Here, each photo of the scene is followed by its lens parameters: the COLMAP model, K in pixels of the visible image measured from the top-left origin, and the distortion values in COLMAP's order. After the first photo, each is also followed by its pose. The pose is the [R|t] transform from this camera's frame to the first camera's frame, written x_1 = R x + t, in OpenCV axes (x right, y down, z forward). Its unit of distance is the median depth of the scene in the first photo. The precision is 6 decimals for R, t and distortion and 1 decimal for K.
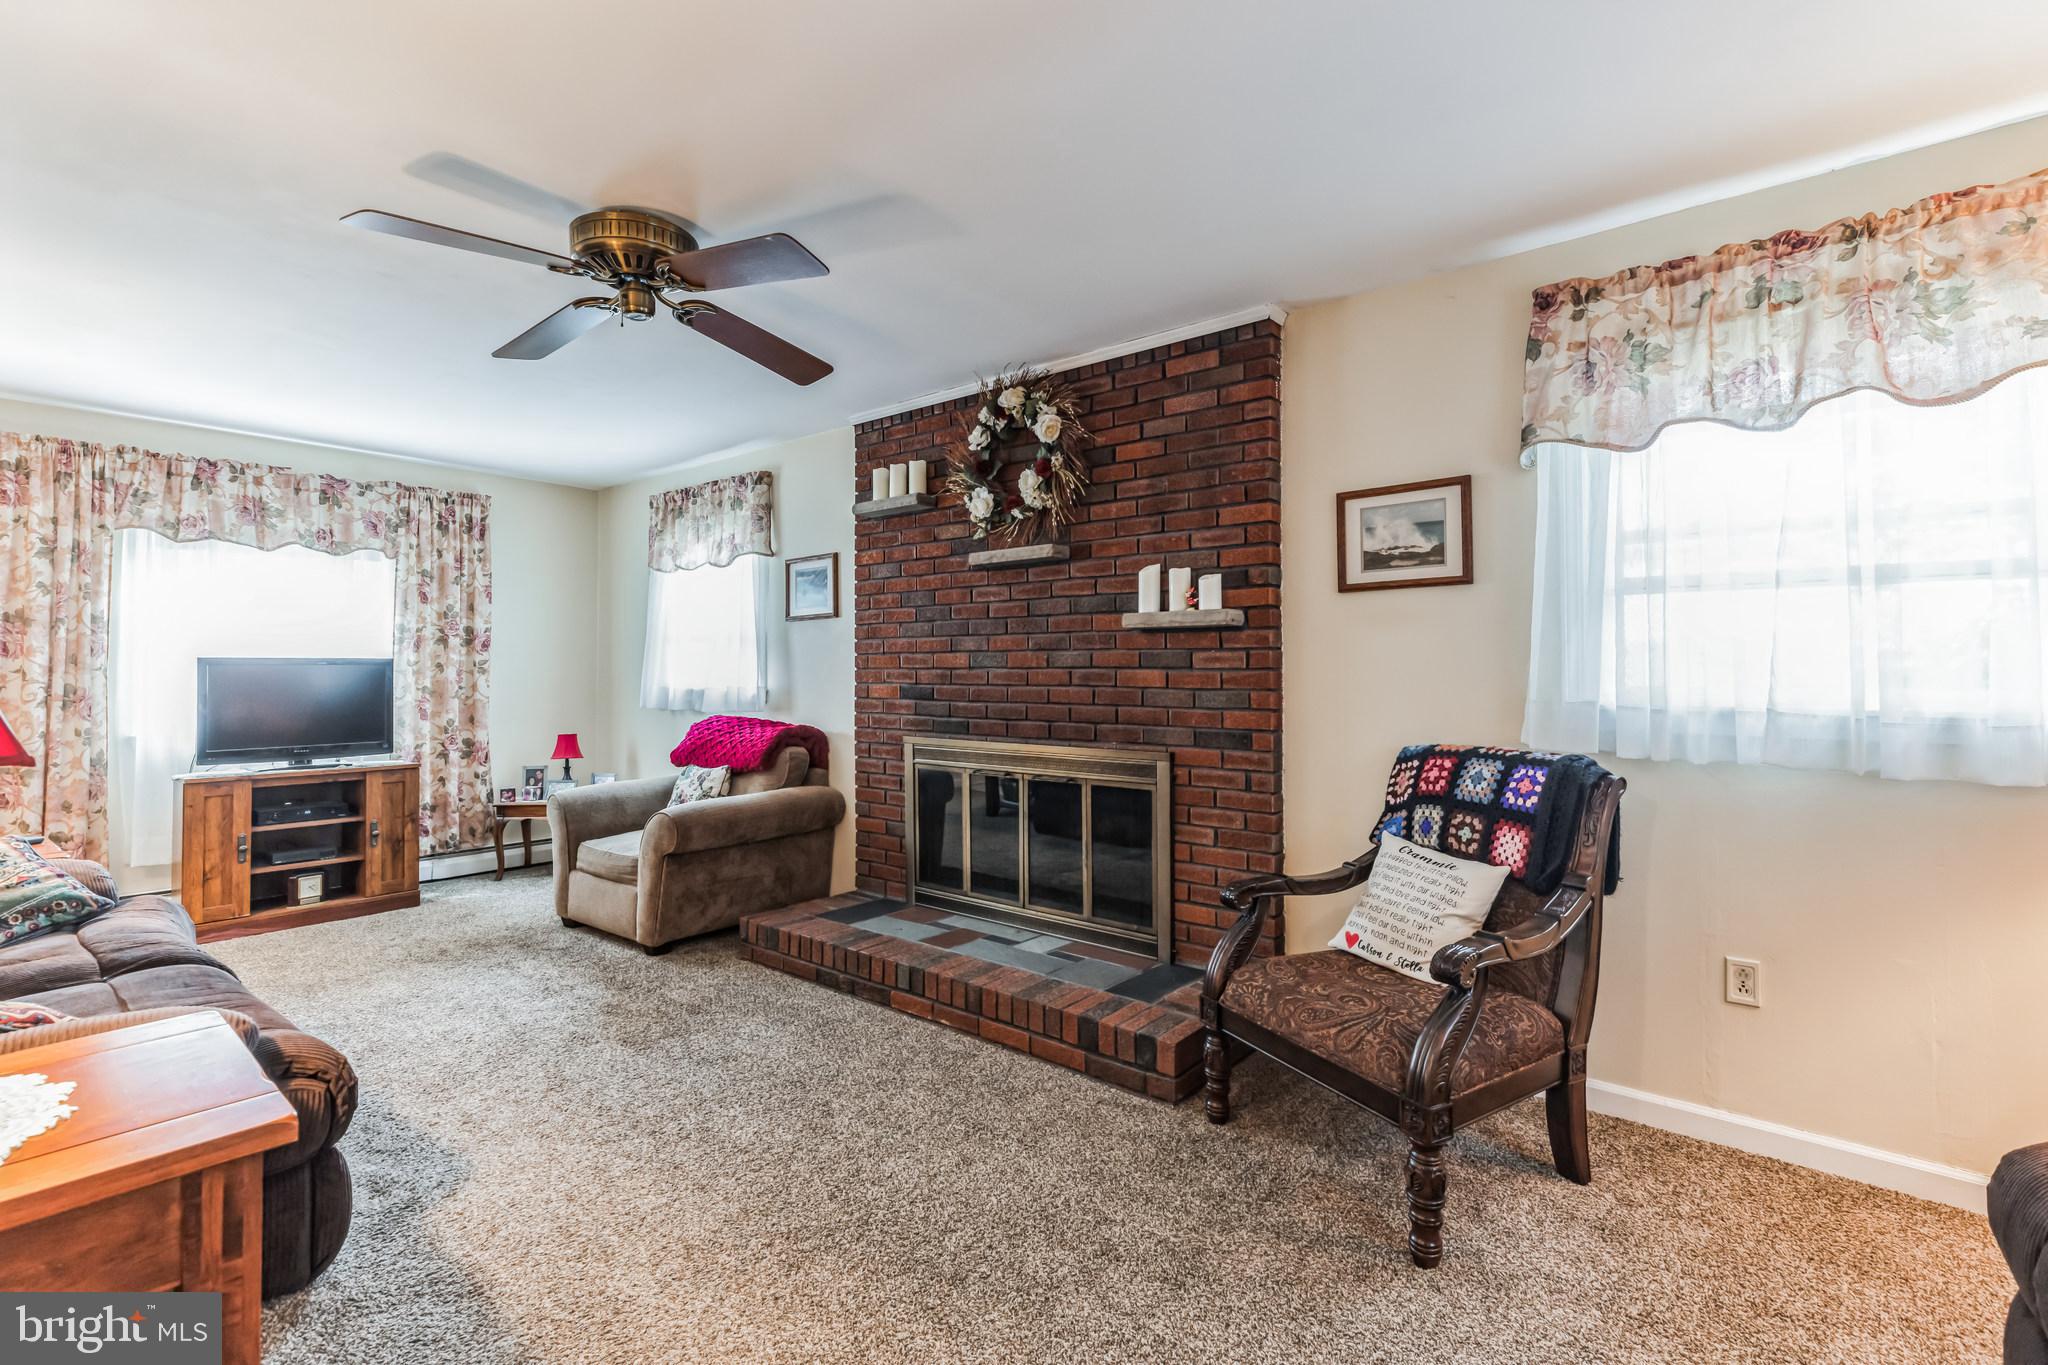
lens RADIAL K [[938.8, 0, 1028.4], [0, 938.8, 674.5], [0, 0, 1]] dist [0.004124, 0.000635]
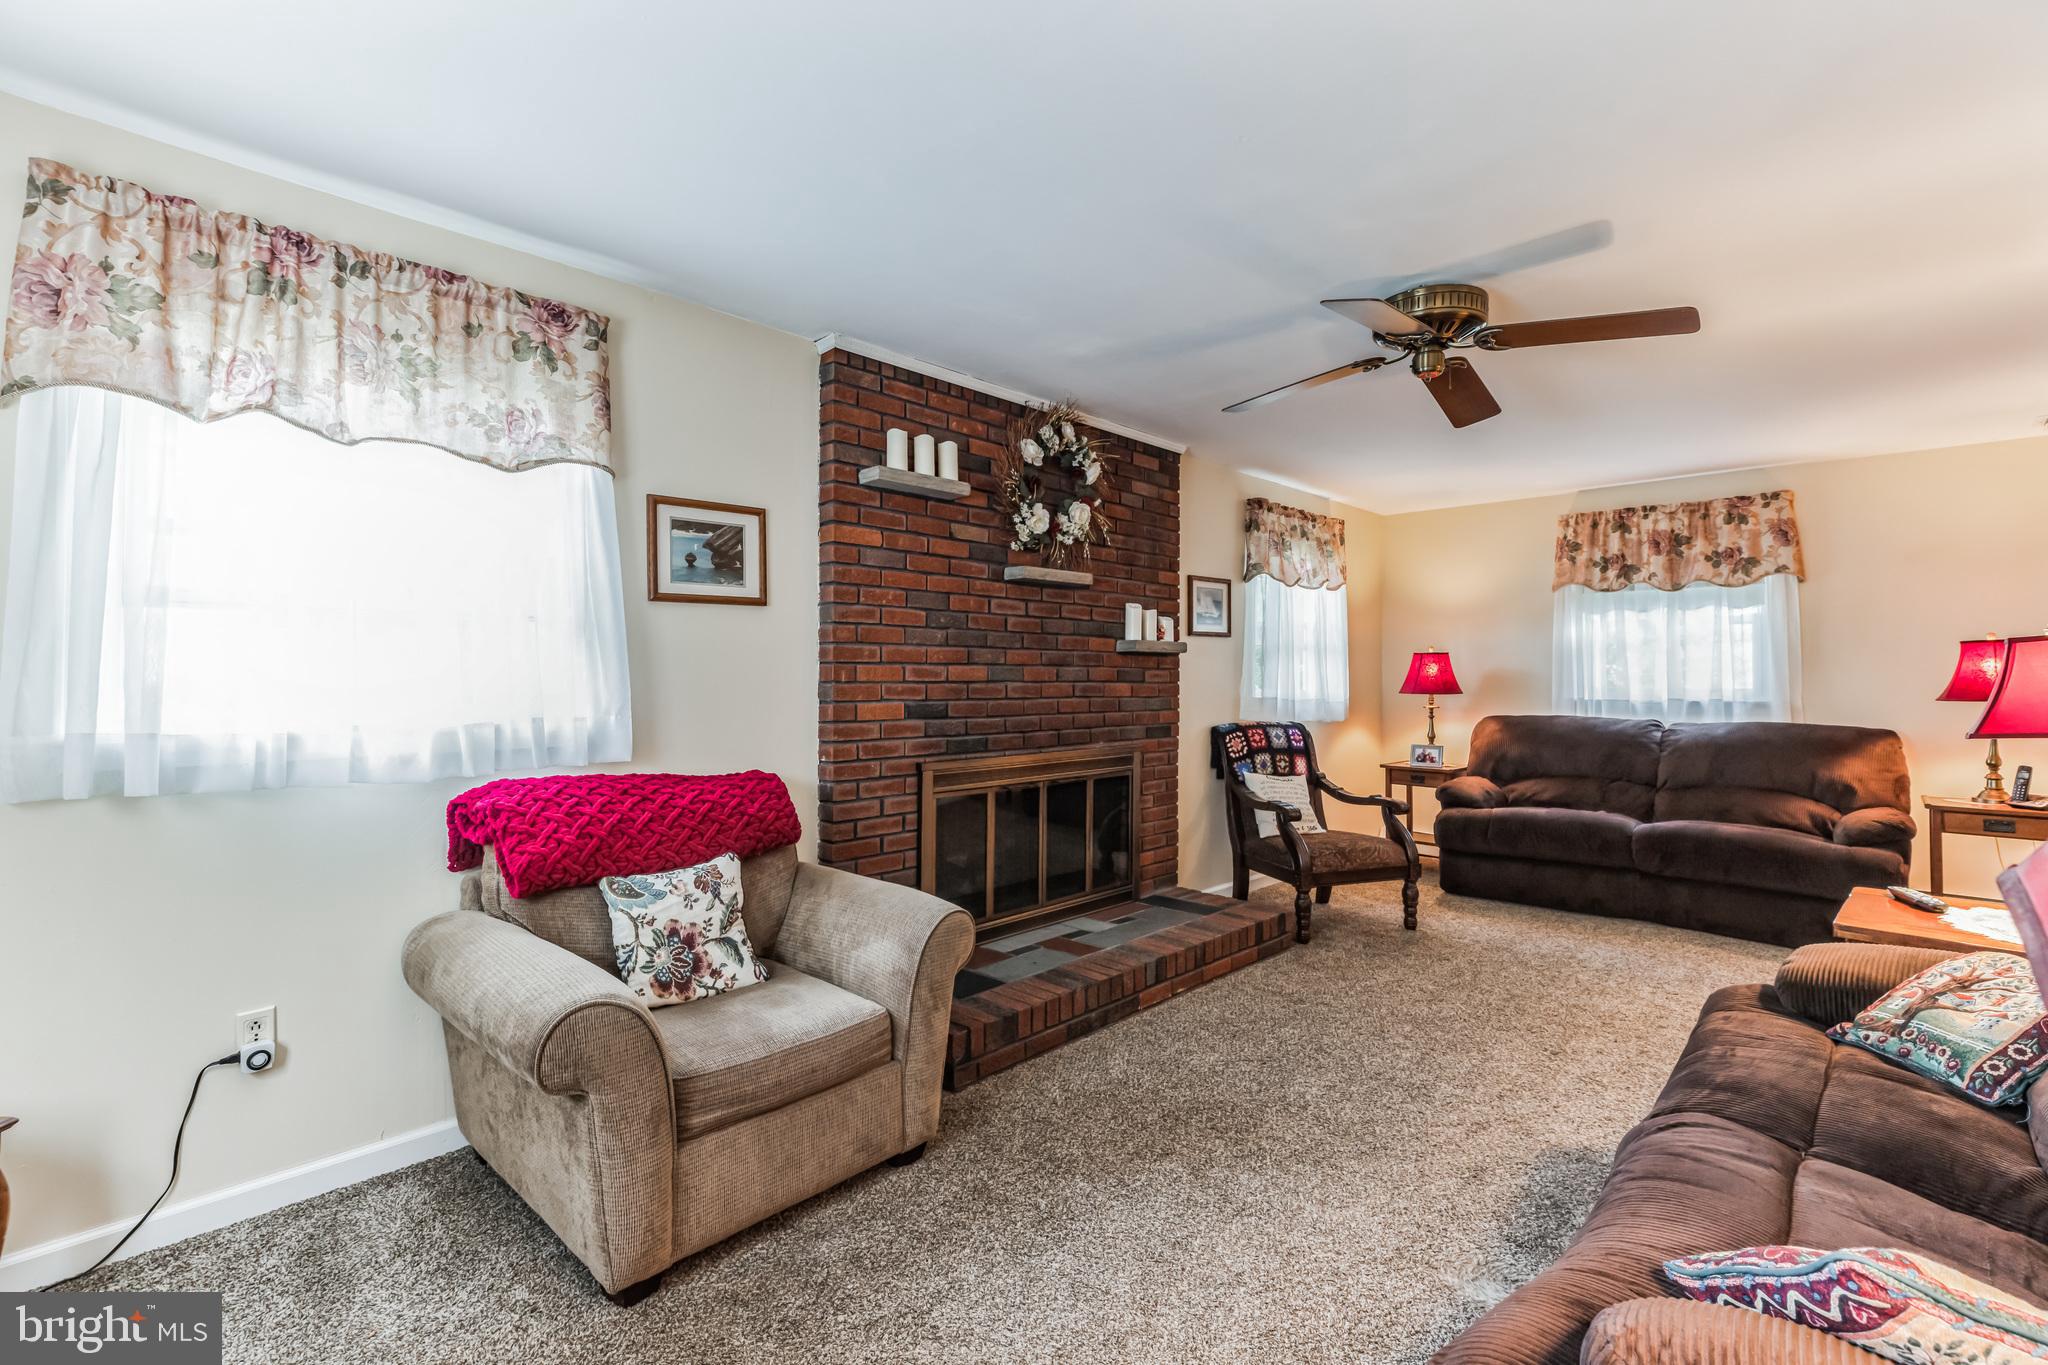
lens RADIAL K [[938.8, 0, 1028.9], [0, 938.8, 676.2], [0, 0, 1]] dist [0.004124, 0.000635]
pose [[0.064052, -0.005668, 0.997930, -1.069742], [-0.006593, 0.999960, 0.006103, -0.019759], [-0.997925, -0.006970, 0.064012, 0.950210]]
